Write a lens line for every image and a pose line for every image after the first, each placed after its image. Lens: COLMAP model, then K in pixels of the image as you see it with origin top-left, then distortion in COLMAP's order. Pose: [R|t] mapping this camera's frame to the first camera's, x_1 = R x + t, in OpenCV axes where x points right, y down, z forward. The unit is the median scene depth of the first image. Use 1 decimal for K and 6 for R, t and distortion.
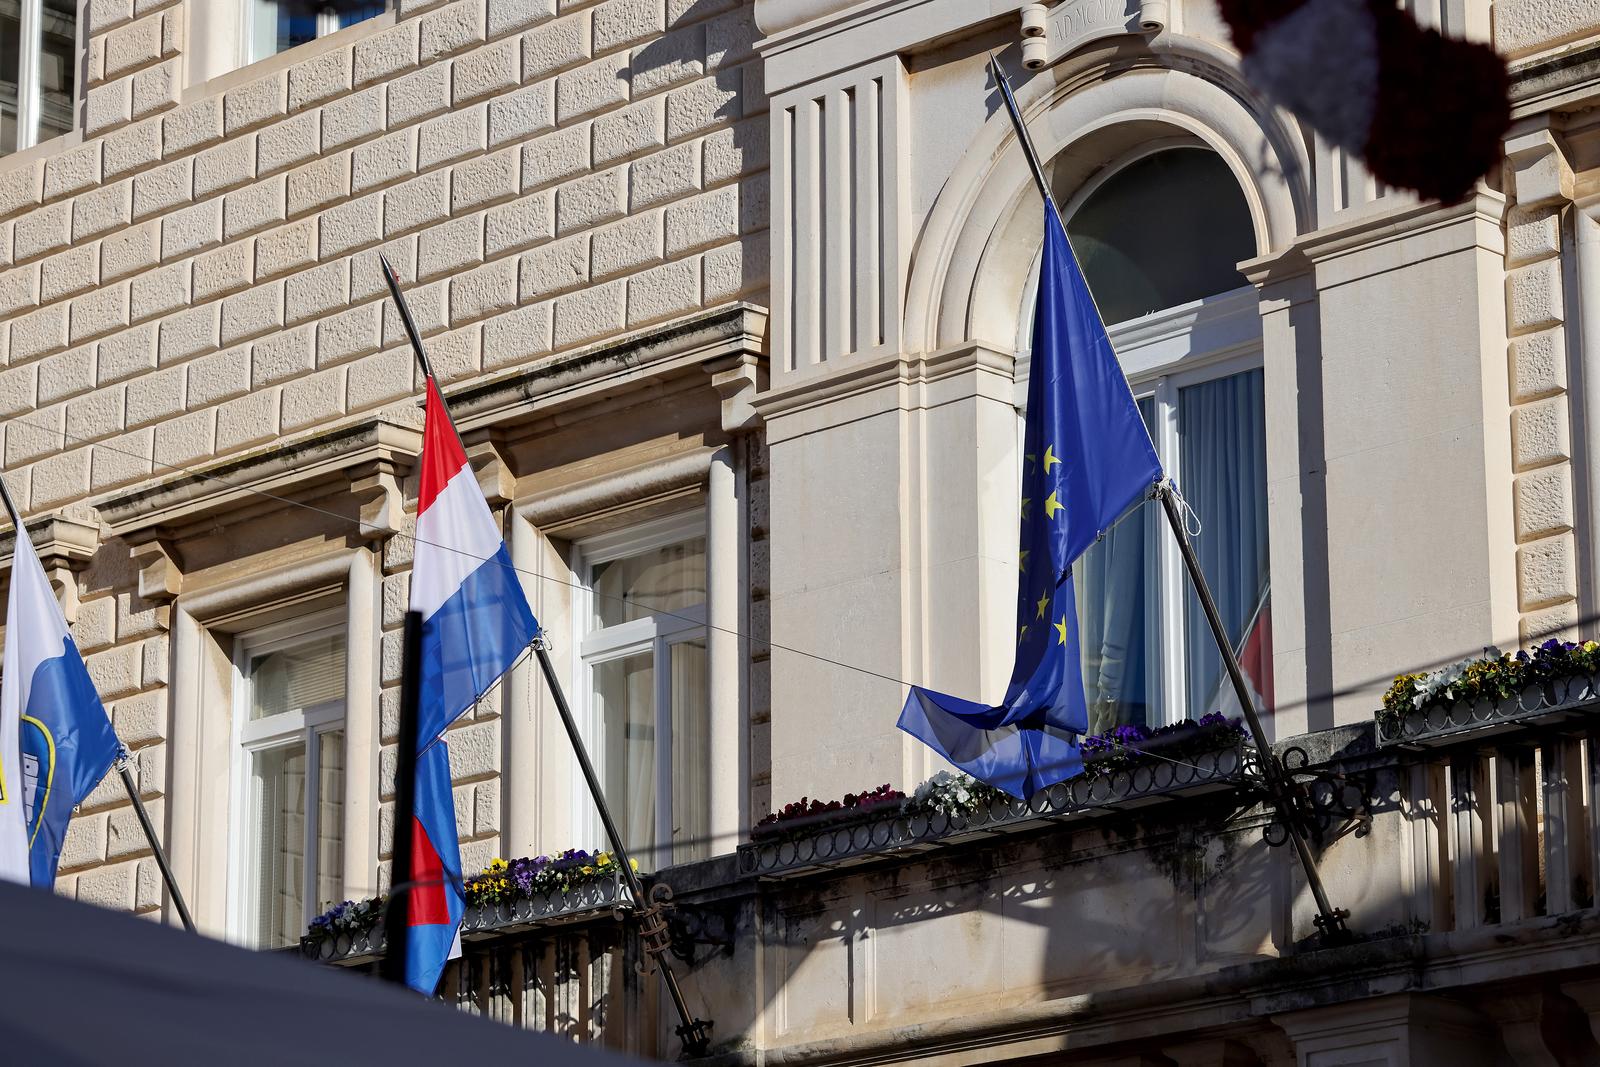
lens RADIAL K [[5398.2, 0, 801.4], [0, 5398.2, 484.7], [0, 0, 1]] dist [0.080401, -1.569207]
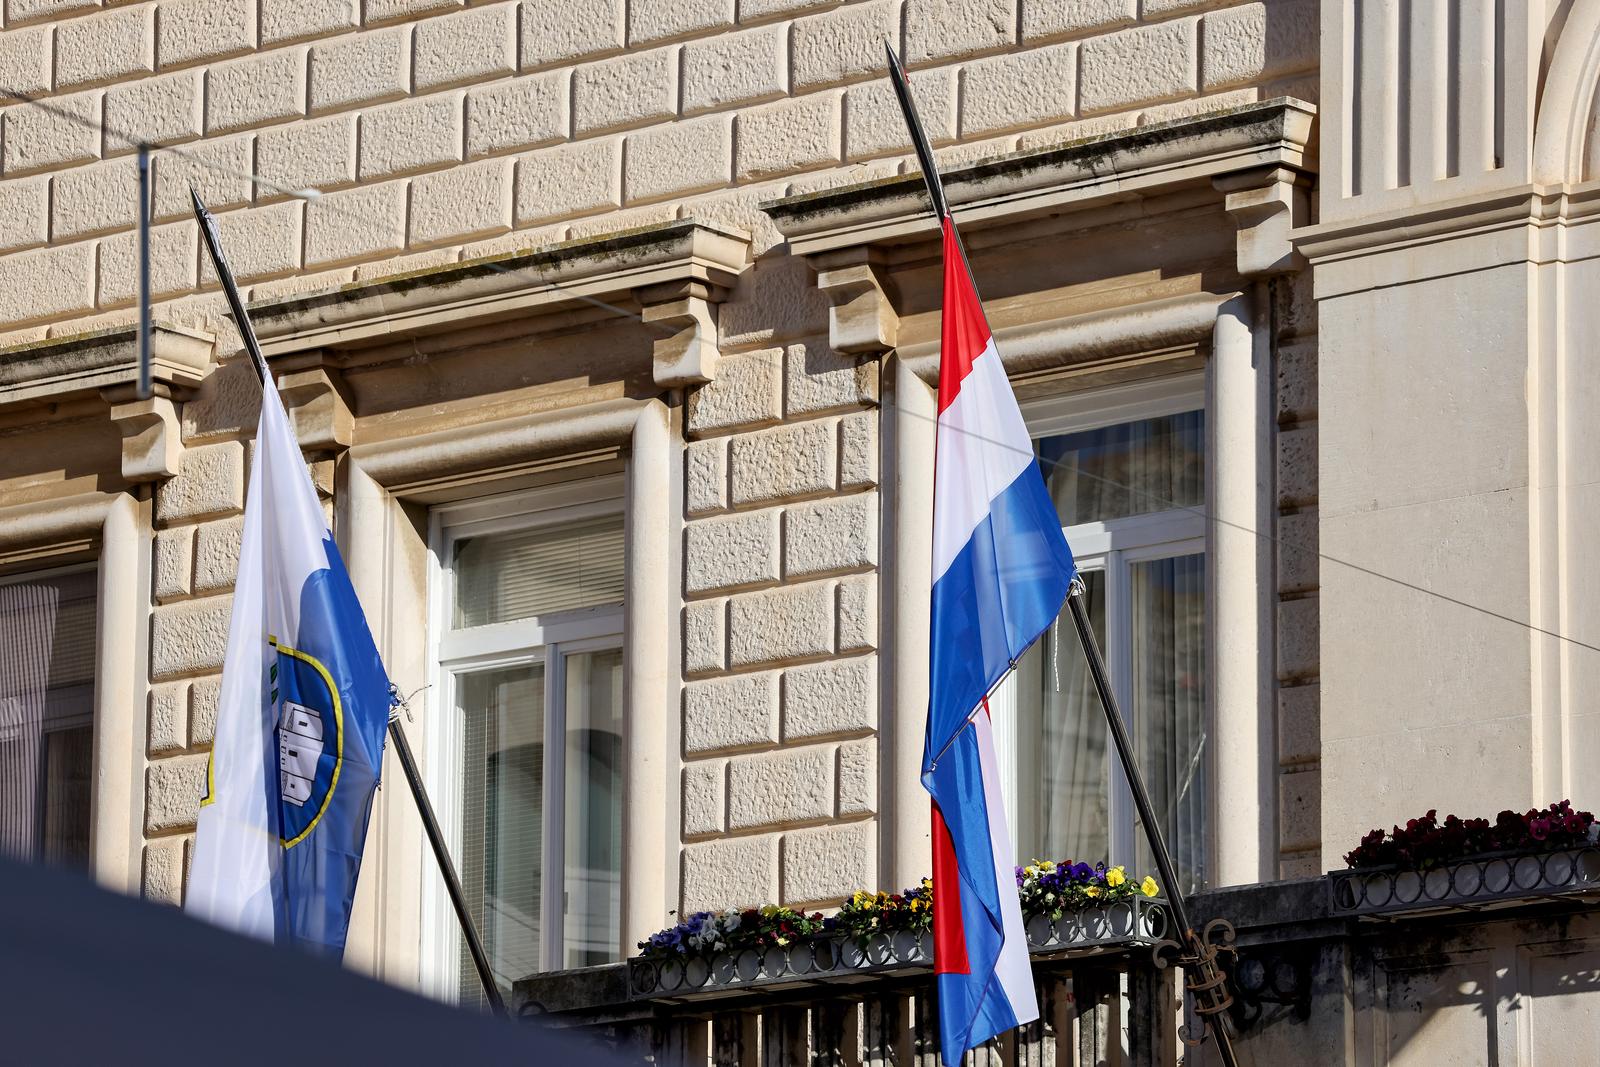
lens RADIAL K [[8616.1, 0, 800.0], [0, 8616.1, 533.5], [0, 0, 1]] dist [1.538763, -0.693182]
pose [[0.996076, 0.031652, 0.082650, -0.167080], [-0.036663, 0.997535, 0.059827, -0.042346], [-0.080552, -0.062622, 0.994781, -0.142292]]
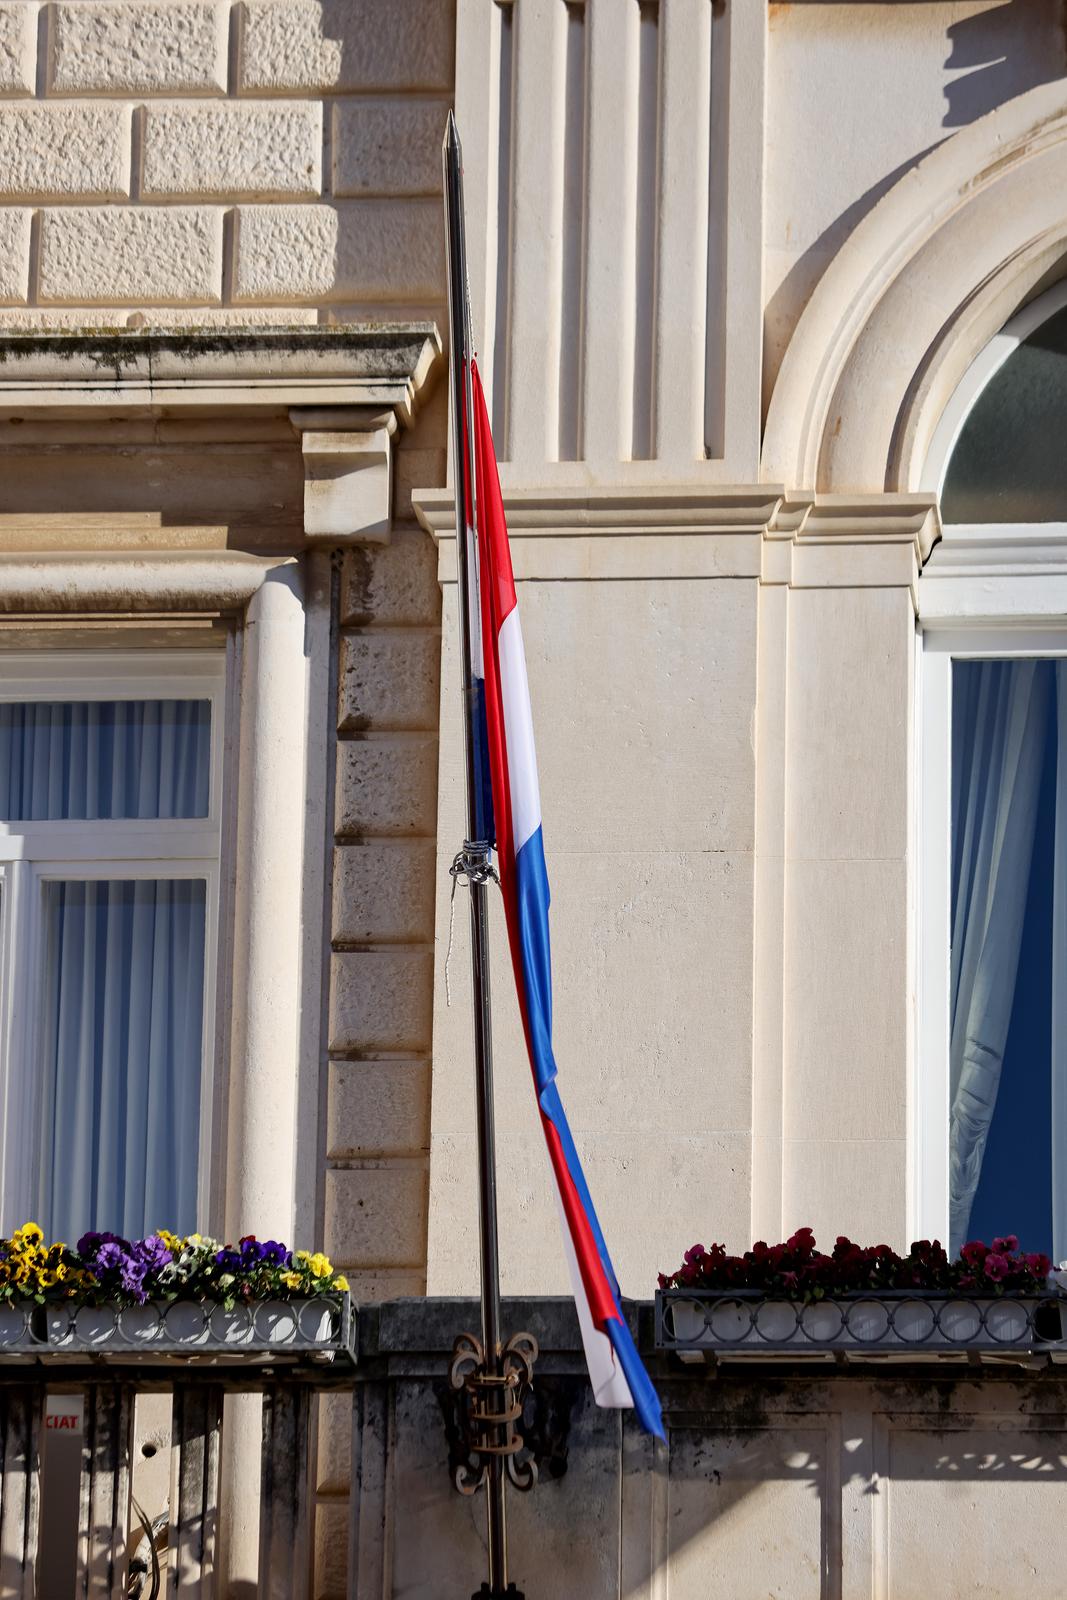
lens RADIAL K [[8439.8, 0, 533.5], [0, 8439.8, 800.0], [0, 0, 1]] dist [1.243714, 4.886362]
pose [[0.782341, 0.199195, 0.590139, -0.514002], [-0.192376, 0.978433, -0.075229, 0.079465], [-0.592397, -0.054674, 0.803789, 0.274258]]
